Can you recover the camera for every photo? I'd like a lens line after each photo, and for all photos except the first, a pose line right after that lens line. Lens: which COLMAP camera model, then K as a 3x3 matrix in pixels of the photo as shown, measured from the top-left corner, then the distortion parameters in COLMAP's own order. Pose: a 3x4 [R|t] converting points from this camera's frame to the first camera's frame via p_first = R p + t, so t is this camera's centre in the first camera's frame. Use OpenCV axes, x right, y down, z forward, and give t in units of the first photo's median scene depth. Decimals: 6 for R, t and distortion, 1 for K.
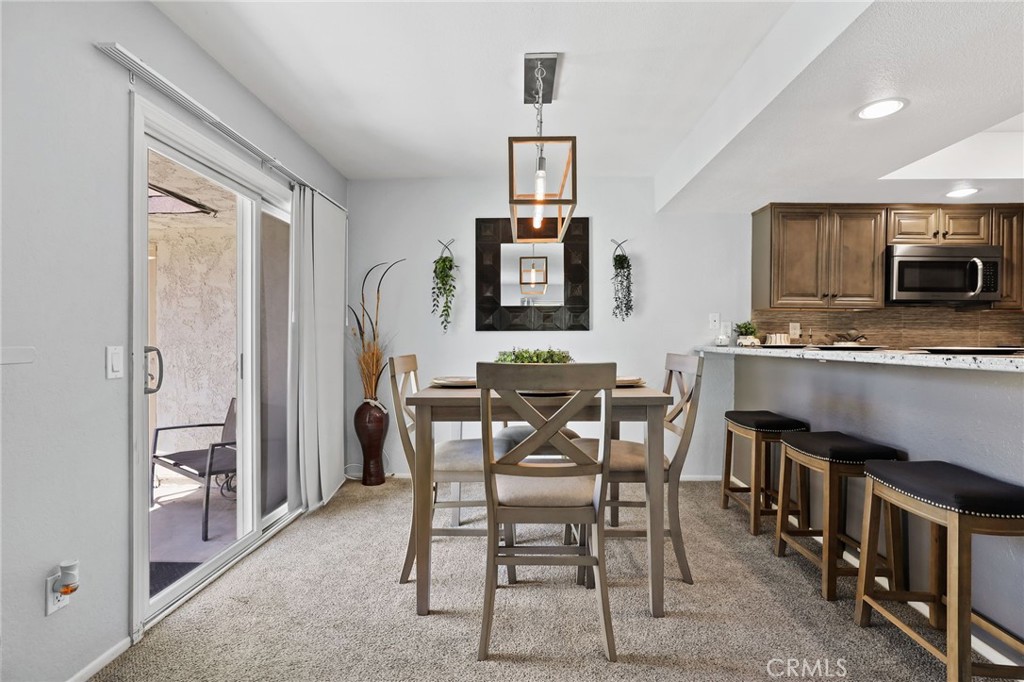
lens RADIAL K [[490.3, 0, 509.3], [0, 490.3, 344.8], [0, 0, 1]] dist [-0.040138, 0.018142]
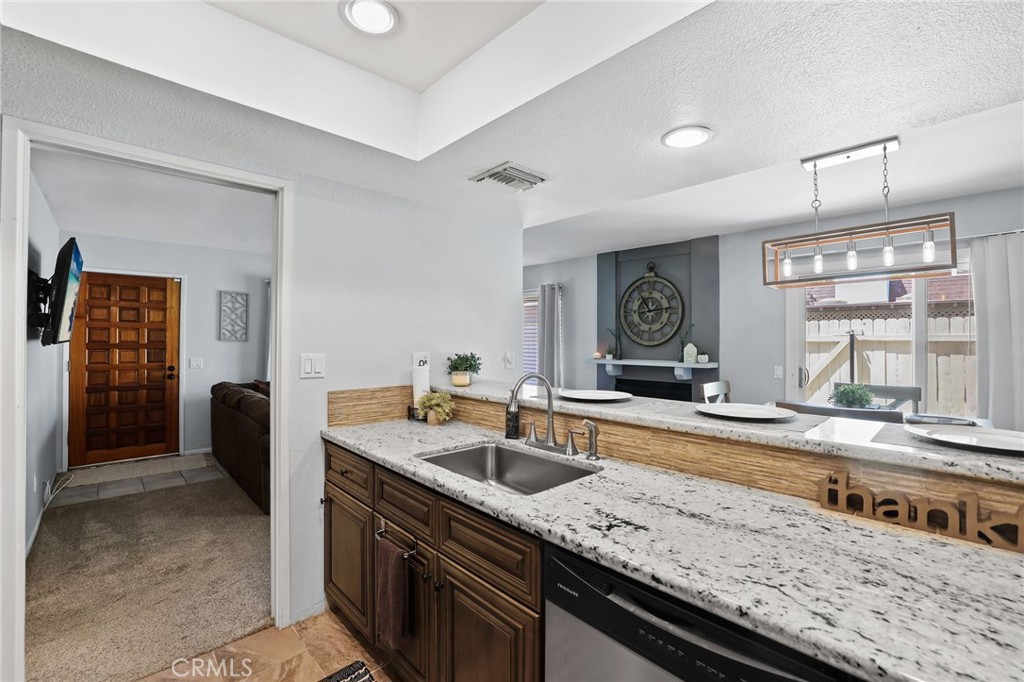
lens RADIAL K [[440.9, 0, 512.5], [0, 440.9, 338.7], [0, 0, 1]] dist [-0.045929, 0.016394]
pose [[-0.706780, -0.005007, -0.707415, 0.932742], [-0.011522, 0.999924, 0.004434, -0.068102], [0.707339, 0.011285, -0.706784, 0.794269]]
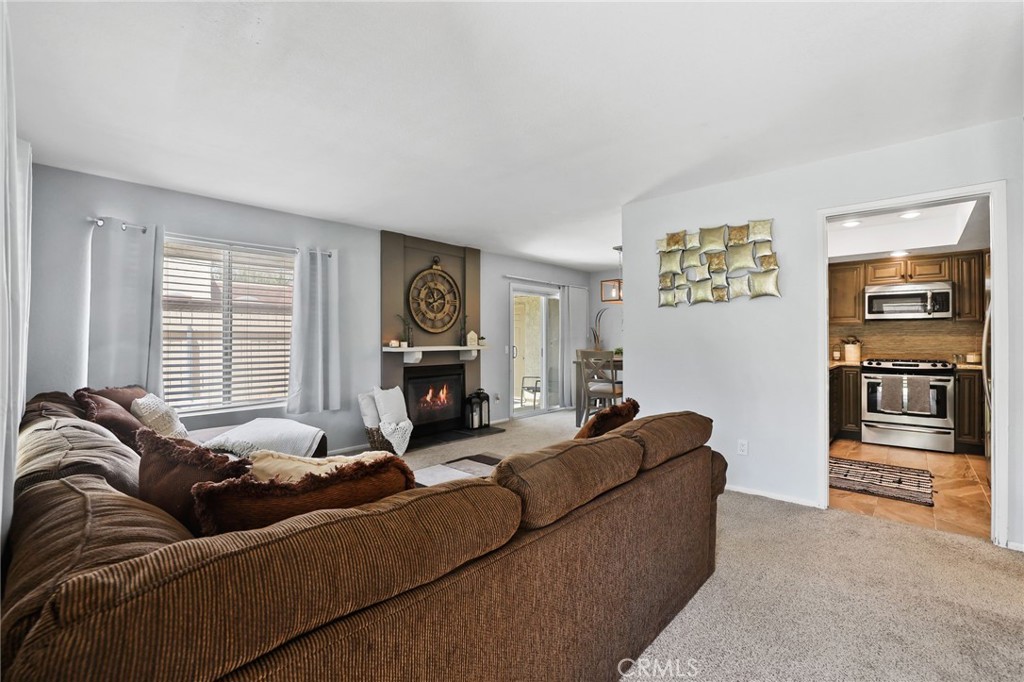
lens RADIAL K [[445.4, 0, 514.1], [0, 445.4, 338.8], [0, 0, 1]] dist [-0.046252, 0.017300]
pose [[0.759814, -0.006759, -0.650105, 0.836524], [-0.001819, 0.999920, -0.012523, -0.004711], [0.650138, 0.010697, 0.759741, -0.907706]]
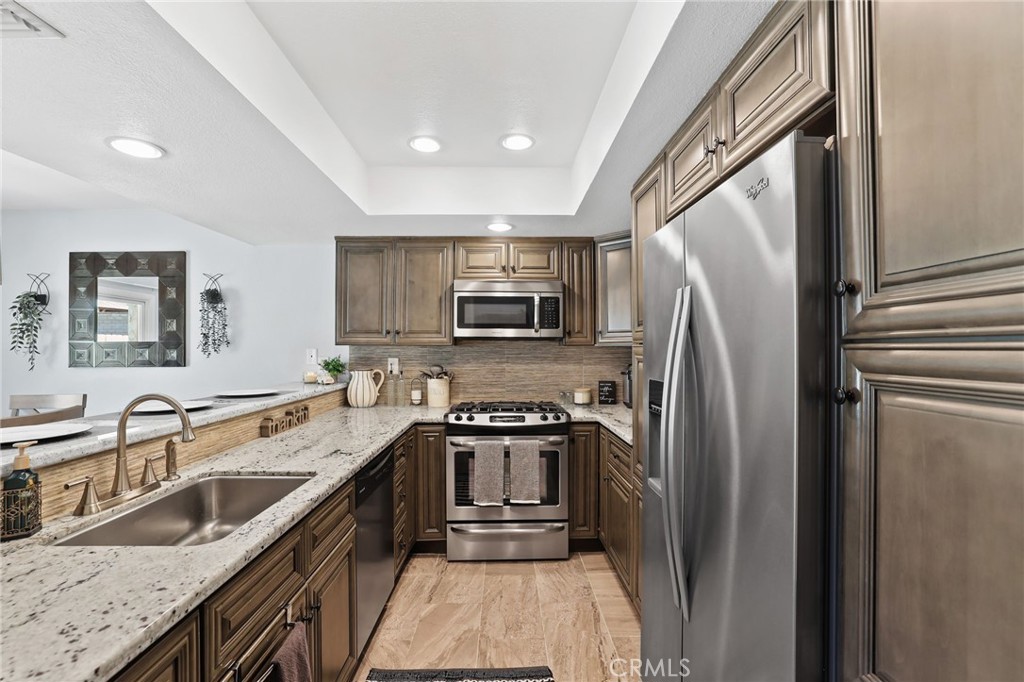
lens RADIAL K [[458.3, 0, 512.2], [0, 458.3, 344.6], [0, 0, 1]] dist [-0.051895, 0.019492]
pose [[0.998654, -0.004796, 0.051639, 0.850550], [0.005672, 0.999842, -0.016822, -0.060591], [-0.051551, 0.017092, 0.998524, 0.080134]]
